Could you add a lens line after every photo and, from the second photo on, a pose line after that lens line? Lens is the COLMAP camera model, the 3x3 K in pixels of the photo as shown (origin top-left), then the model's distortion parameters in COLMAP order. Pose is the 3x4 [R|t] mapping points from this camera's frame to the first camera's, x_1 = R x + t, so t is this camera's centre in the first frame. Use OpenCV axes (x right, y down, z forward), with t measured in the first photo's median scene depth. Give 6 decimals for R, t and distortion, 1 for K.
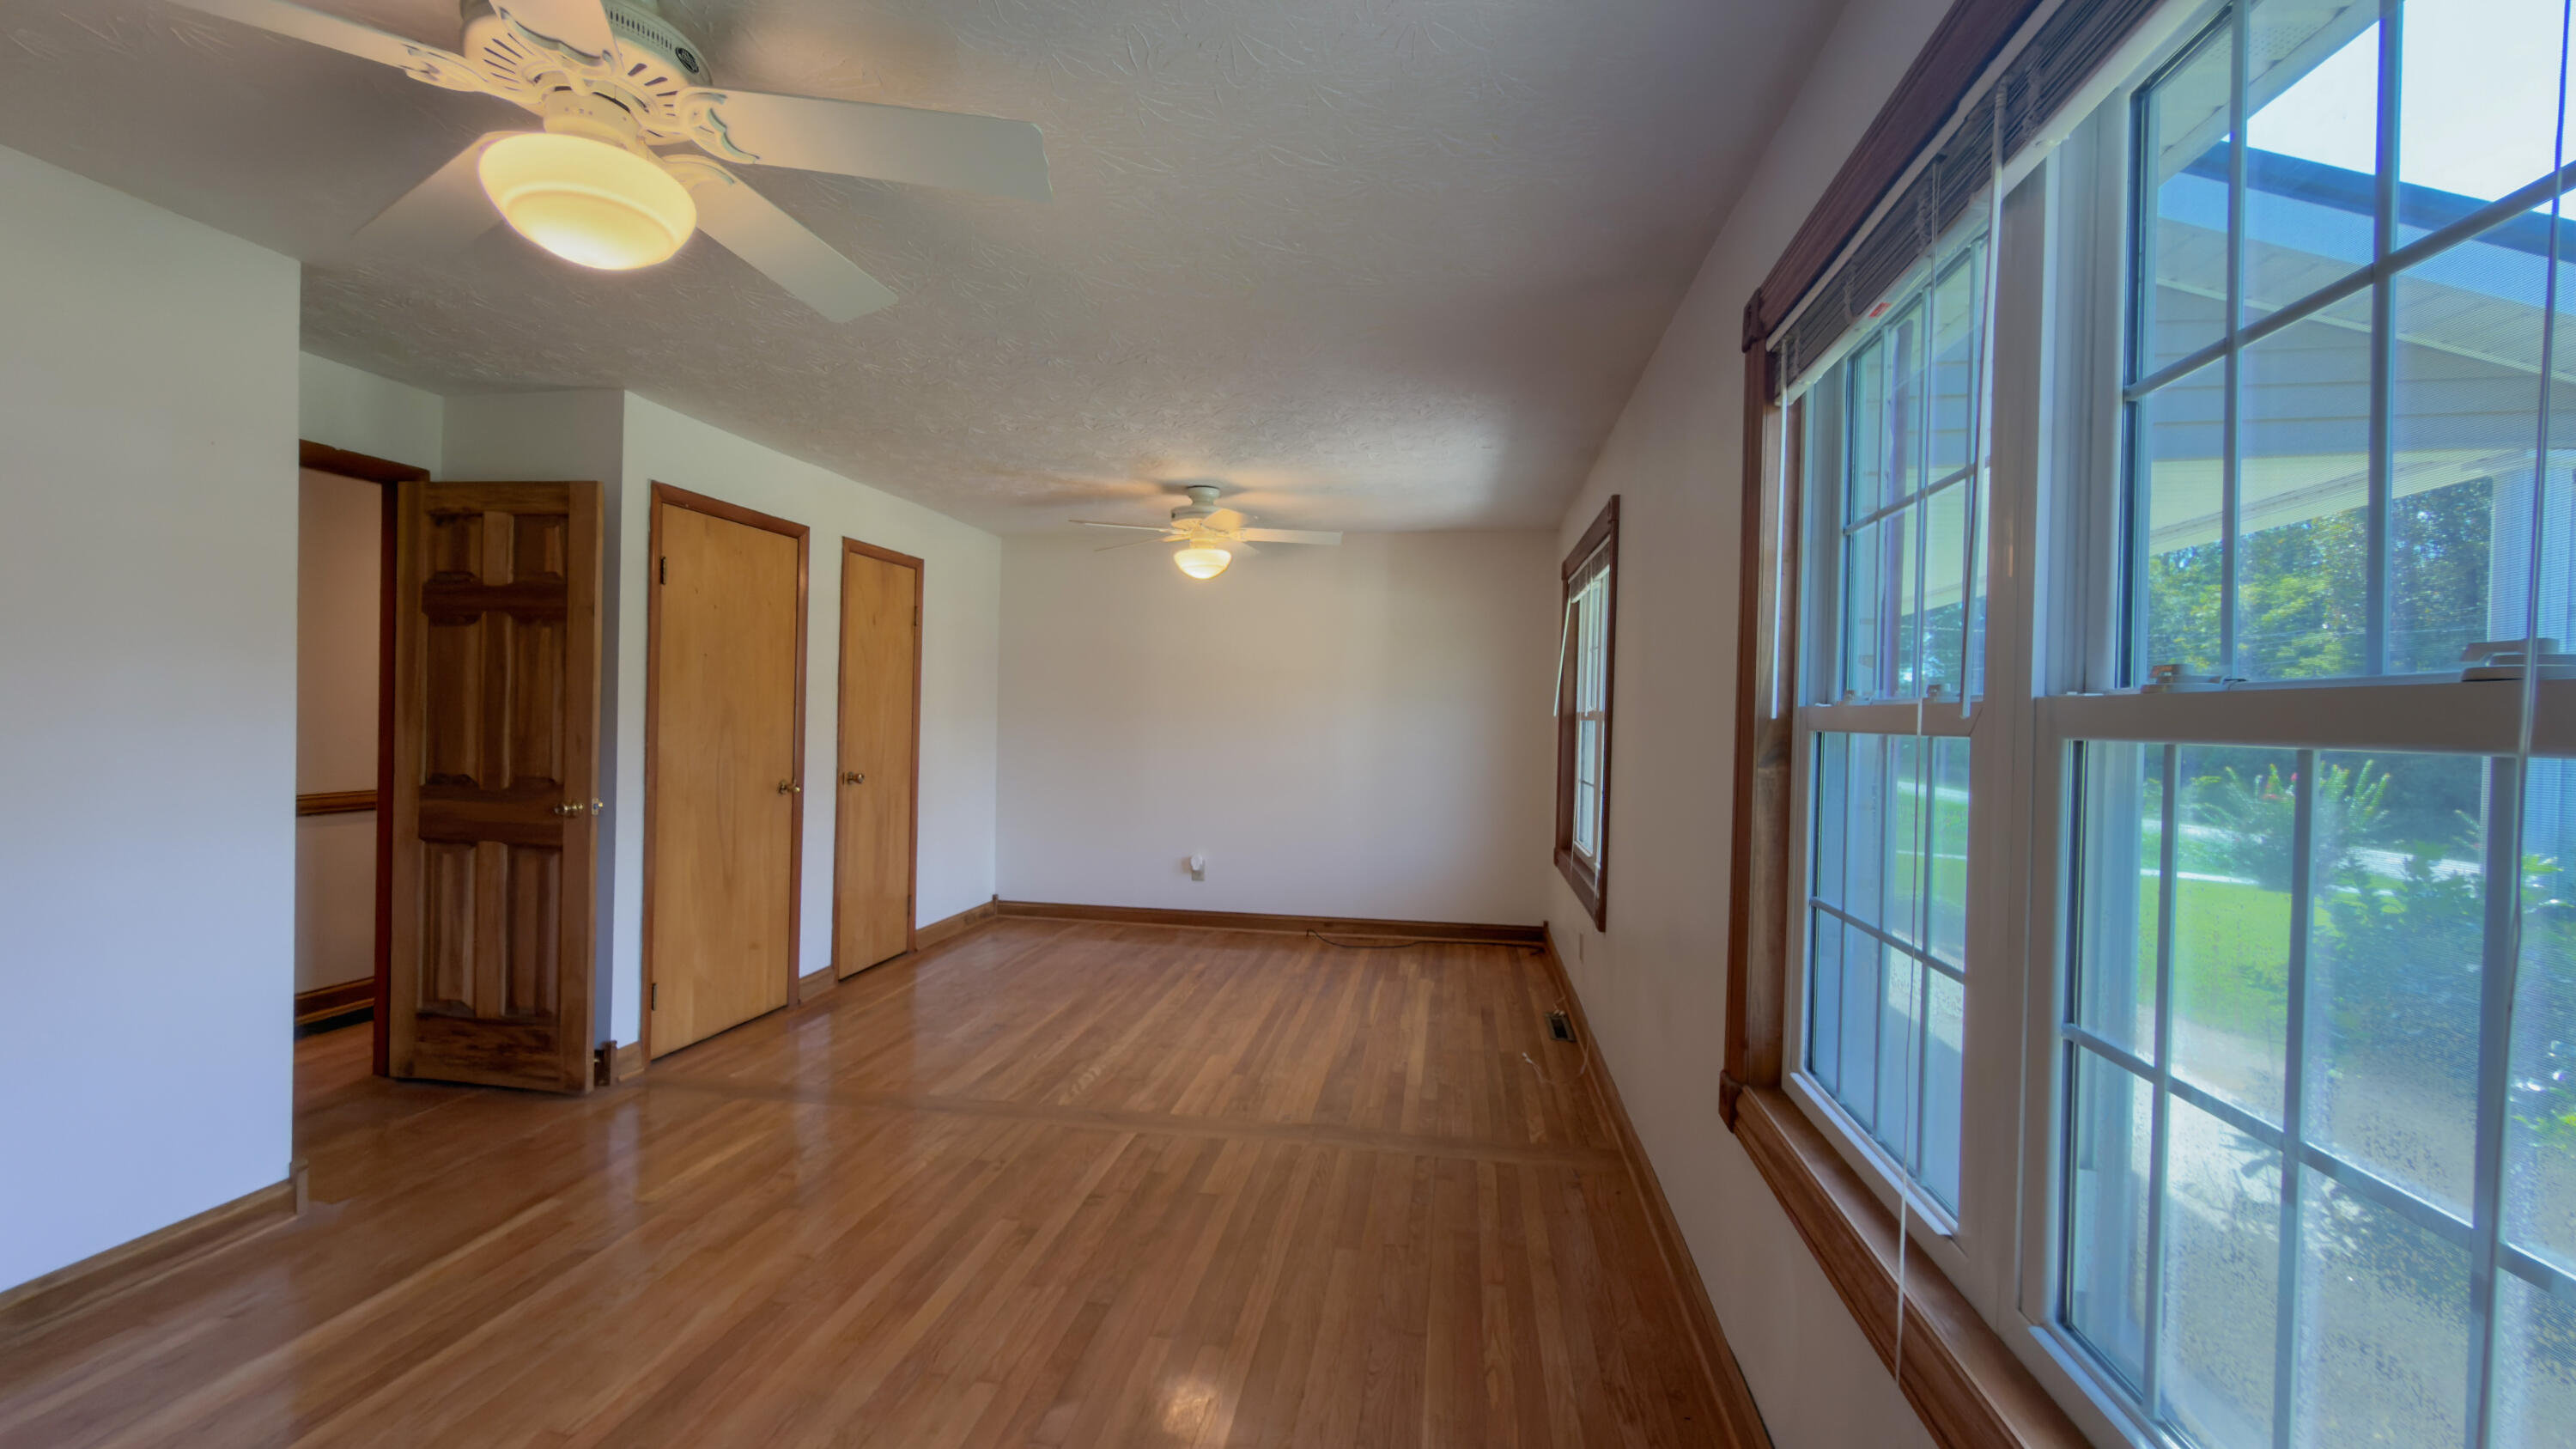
lens RADIAL K [[1032.8, 0, 1283.0], [0, 1032.8, 729.6], [0, 0, 1]] dist [0.000524, 0.000002]
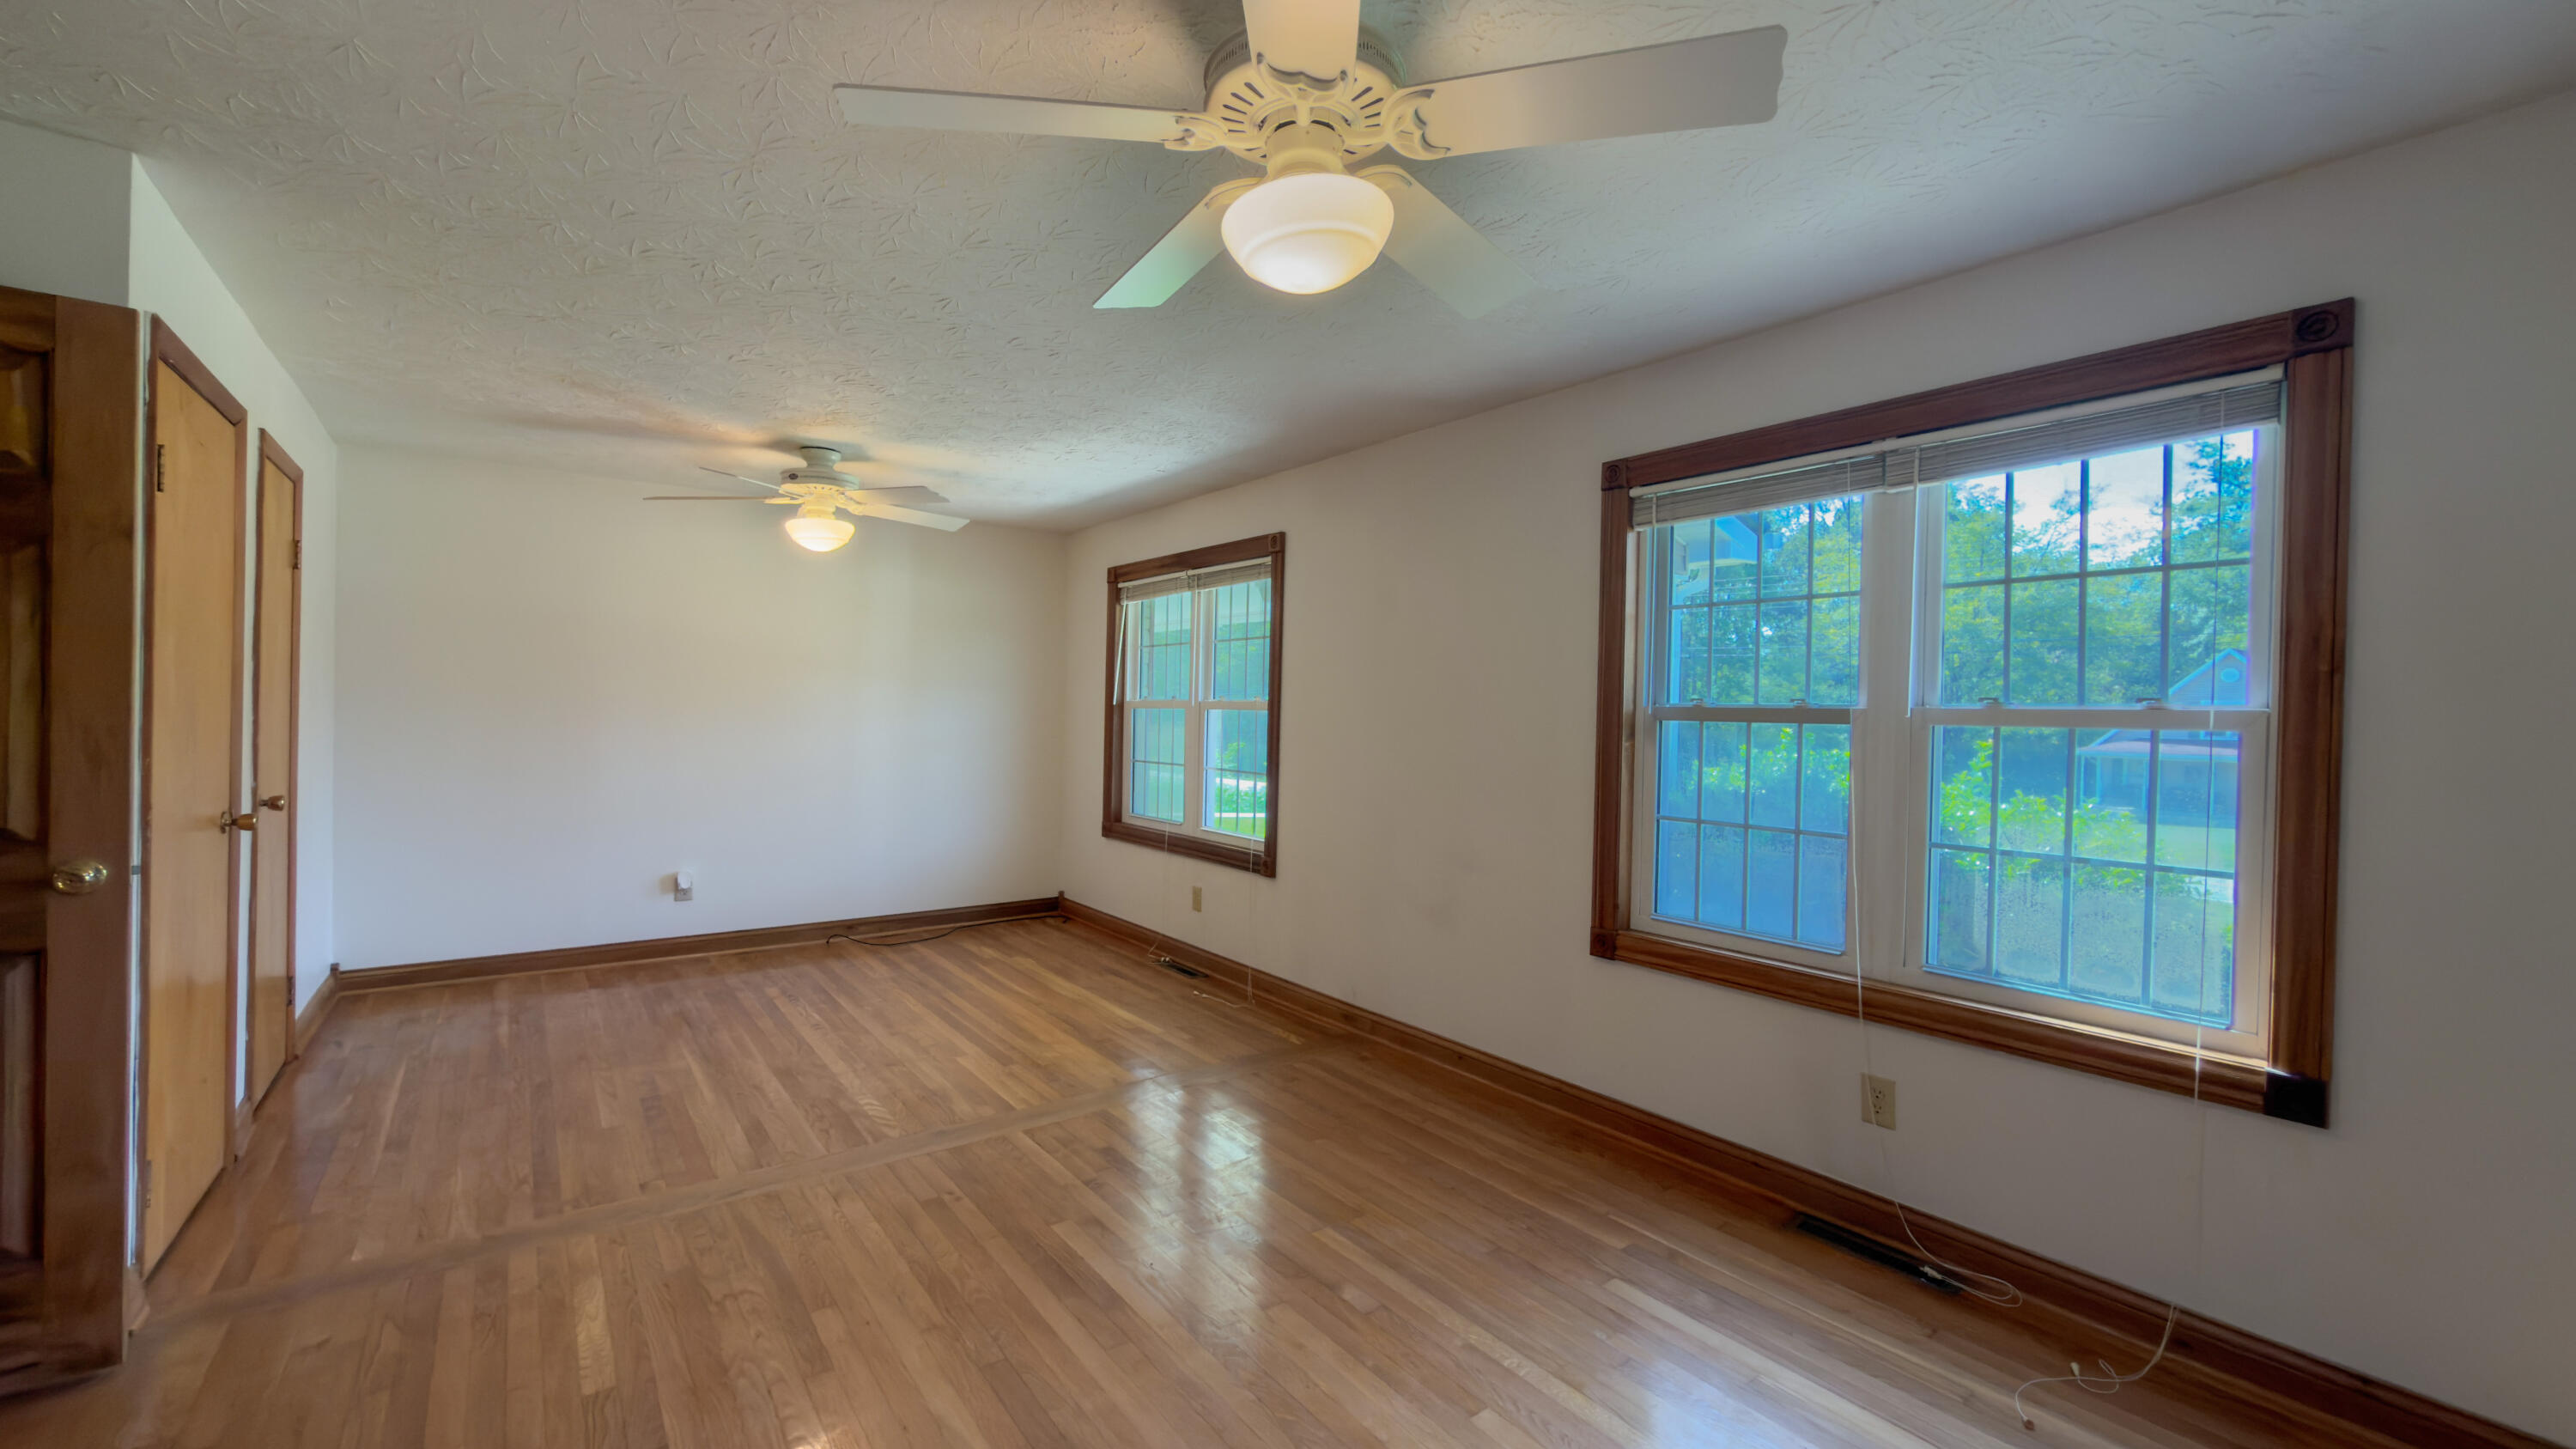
lens RADIAL K [[1032.8, 0, 1283.0], [0, 1032.8, 729.6], [0, 0, 1]] dist [0.000524, 0.000002]
pose [[0.693029, -0.019795, 0.720637, -0.565007], [0.007404, 0.999766, 0.020341, -0.010199], [-0.720871, -0.008761, 0.693014, 0.115348]]
